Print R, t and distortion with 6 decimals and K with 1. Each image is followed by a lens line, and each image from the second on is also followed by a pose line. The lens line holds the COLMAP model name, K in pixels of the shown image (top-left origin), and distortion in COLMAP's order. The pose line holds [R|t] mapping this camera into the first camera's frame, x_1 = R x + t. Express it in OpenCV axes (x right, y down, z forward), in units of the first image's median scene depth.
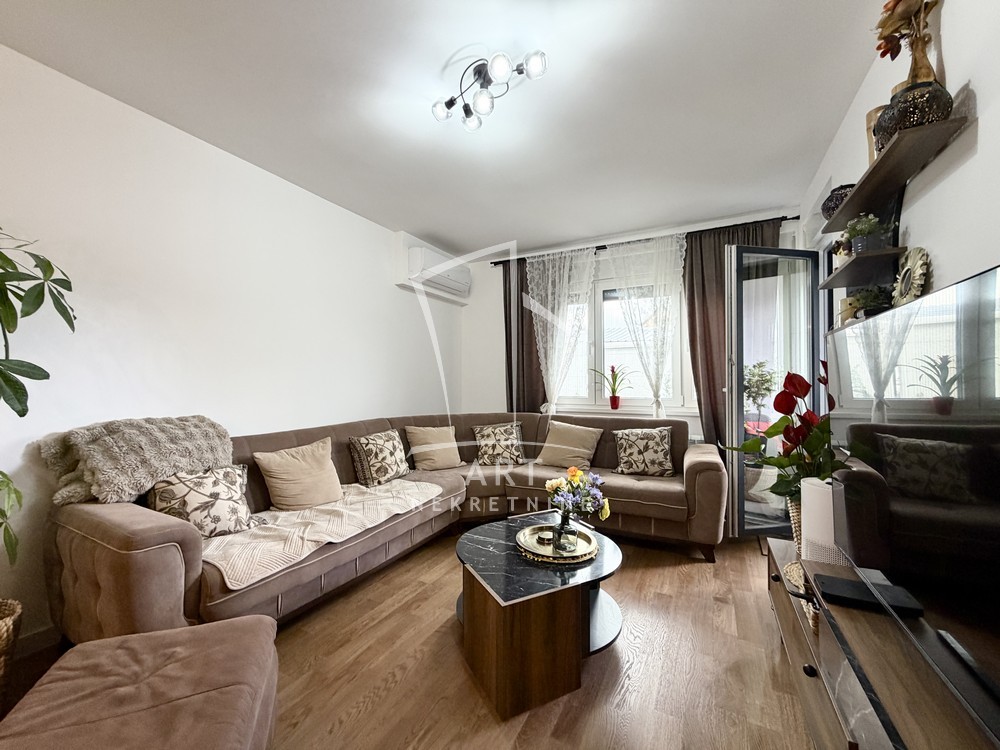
lens RADIAL K [[397.7, 0, 495.2], [0, 397.7, 376.0], [0, 0, 1]] dist [0.001425, -0.000417]
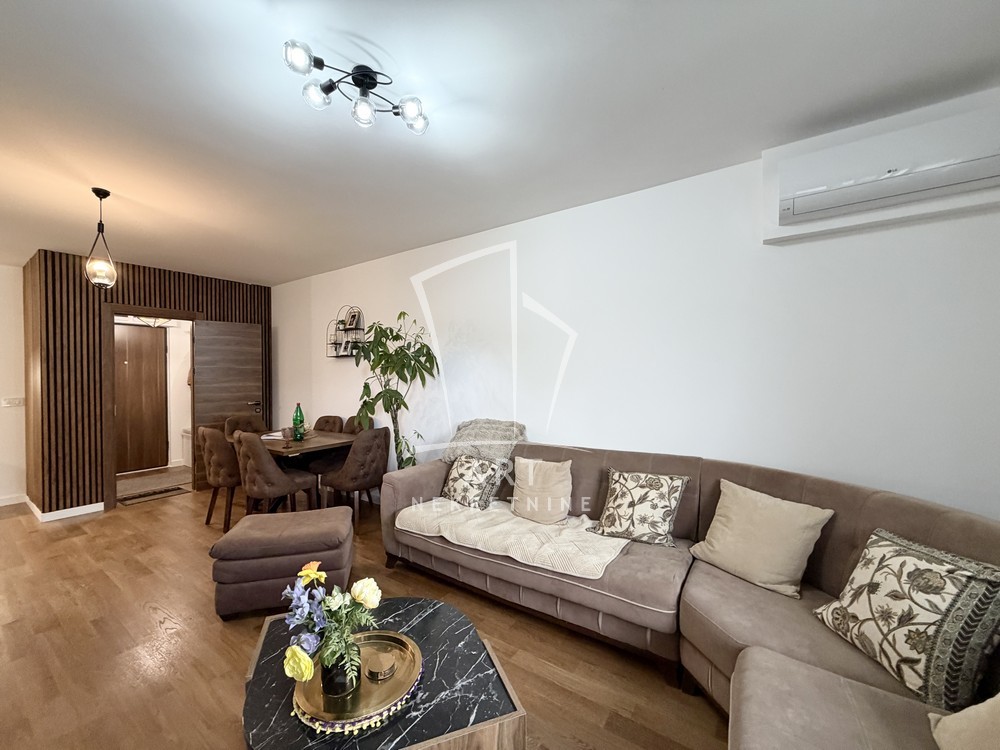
lens RADIAL K [[397.7, 0, 495.2], [0, 397.7, 376.0], [0, 0, 1]] dist [0.001425, -0.000417]
pose [[-0.140915, -0.001315, -0.990021, 0.655230], [0.026977, 0.999623, -0.005168, -0.059116], [0.989654, -0.027436, -0.140826, 1.113653]]
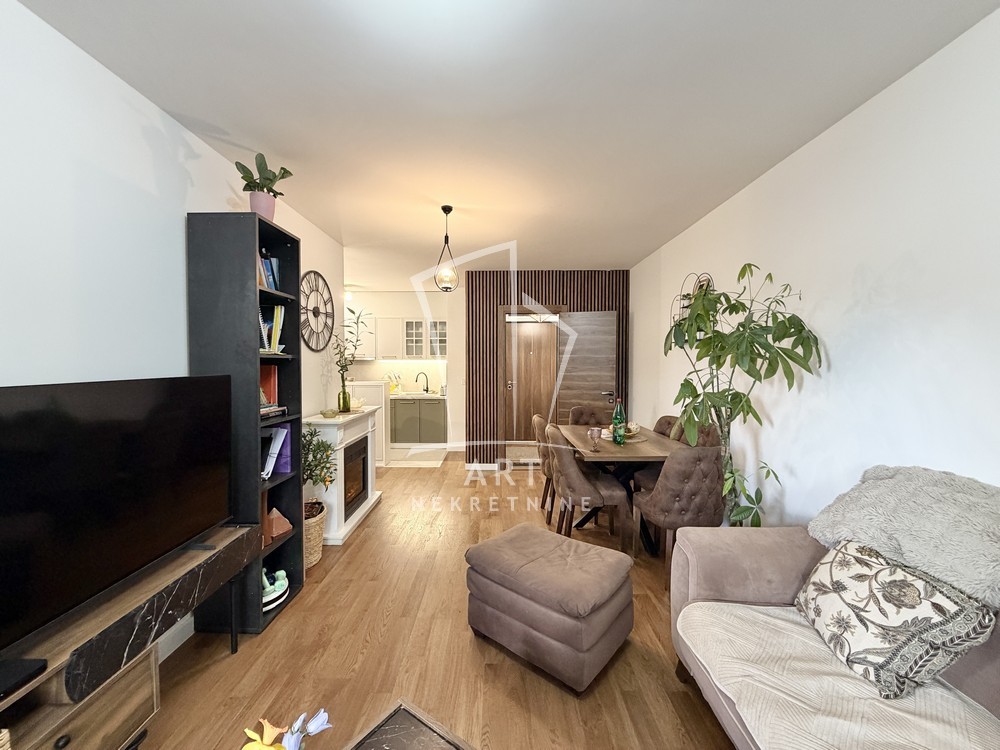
lens RADIAL K [[397.7, 0, 495.2], [0, 397.7, 376.0], [0, 0, 1]] dist [0.001425, -0.000417]
pose [[-0.897687, 0.007384, -0.440572, 0.139339], [0.002783, 0.999935, 0.011088, -0.074717], [0.440625, 0.008727, -0.897649, 1.125979]]
